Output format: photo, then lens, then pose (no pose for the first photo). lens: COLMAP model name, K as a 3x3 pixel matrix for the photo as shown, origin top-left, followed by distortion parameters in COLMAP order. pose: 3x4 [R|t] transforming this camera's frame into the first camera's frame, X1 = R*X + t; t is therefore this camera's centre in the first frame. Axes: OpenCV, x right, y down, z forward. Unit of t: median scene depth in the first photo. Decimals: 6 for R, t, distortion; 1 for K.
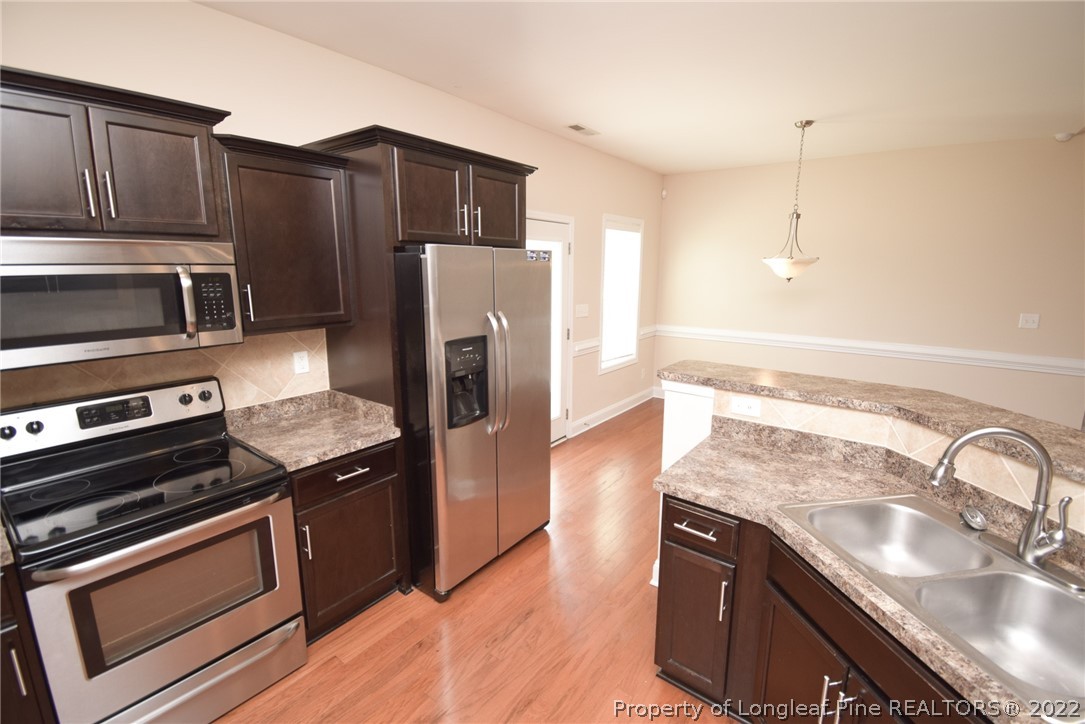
lens RADIAL K [[479.5, 0, 547.7], [0, 479.5, 357.1], [0, 0, 1]] dist [0.023969, -0.028303]
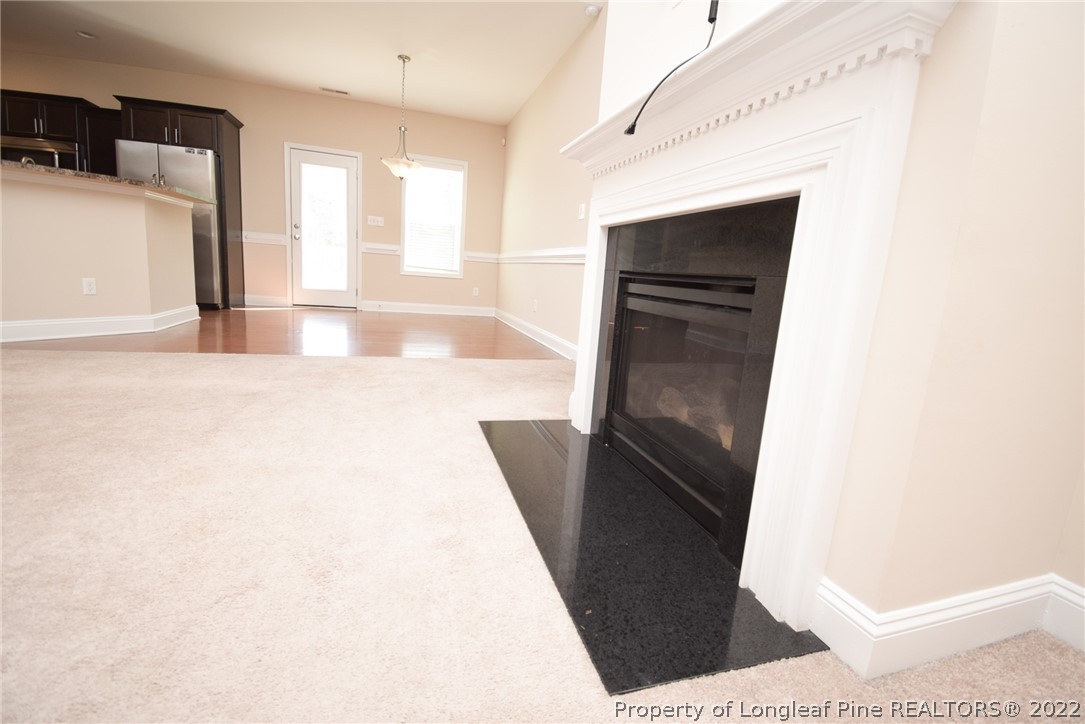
lens RADIAL K [[479.5, 0, 547.7], [0, 479.5, 357.1], [0, 0, 1]] dist [0.023969, -0.028303]
pose [[0.805072, 0.154841, -0.572611, 3.046315], [-0.179111, 0.983726, 0.014187, 0.420861], [0.565489, 0.091140, 0.819704, 0.355419]]
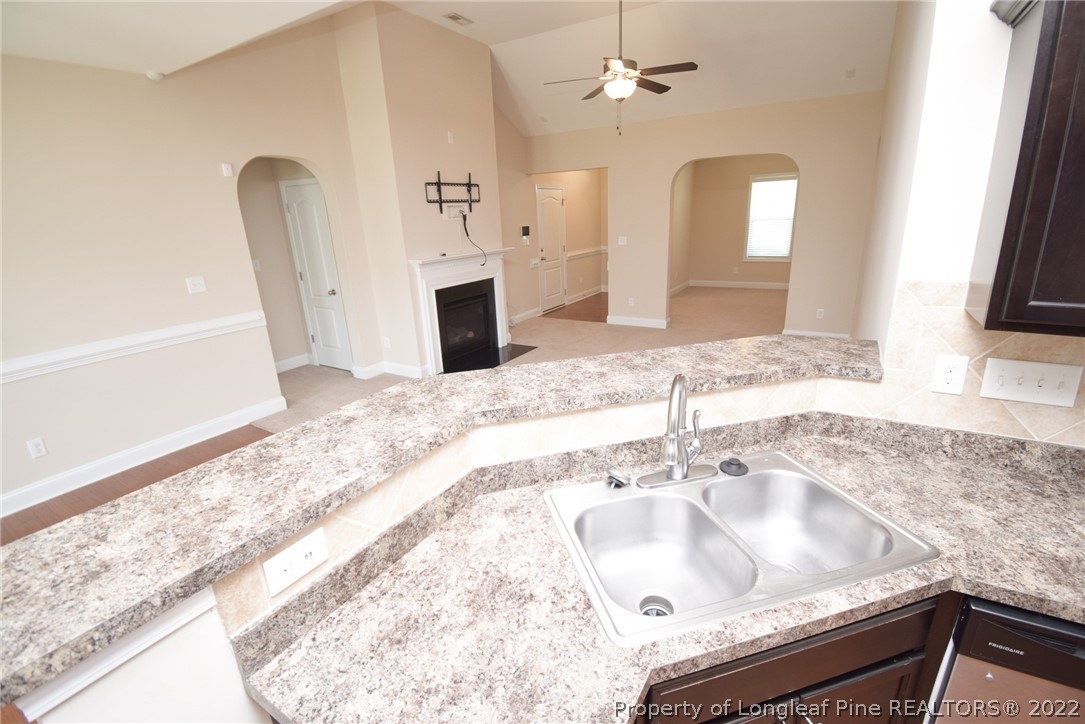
lens RADIAL K [[479.5, 0, 547.7], [0, 479.5, 357.1], [0, 0, 1]] dist [0.023969, -0.028303]
pose [[-0.097609, -0.292398, 0.951302, 0.029161], [0.225561, 0.924493, 0.307302, -0.155878], [-0.969327, 0.244573, -0.024286, 0.774236]]
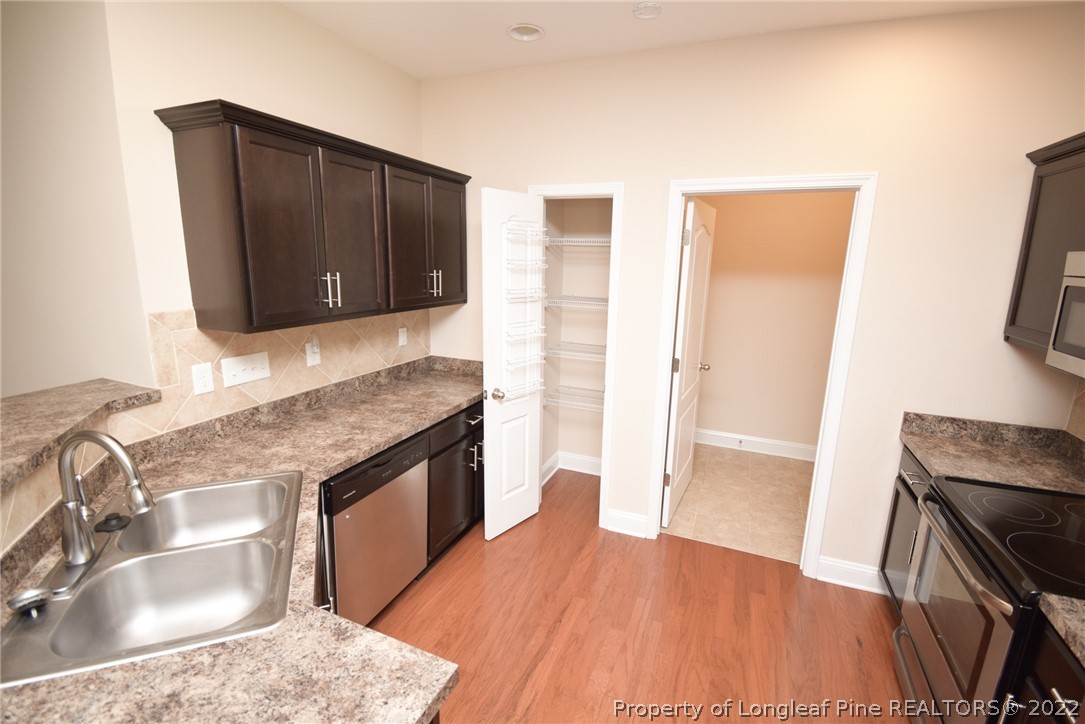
lens RADIAL K [[479.5, 0, 547.7], [0, 479.5, 357.1], [0, 0, 1]] dist [0.023969, -0.028303]
pose [[-0.969347, 0.022709, -0.244643, 0.214410], [-0.073110, 0.923954, 0.375450, -0.222003], [0.234565, 0.381828, -0.893973, 1.170653]]
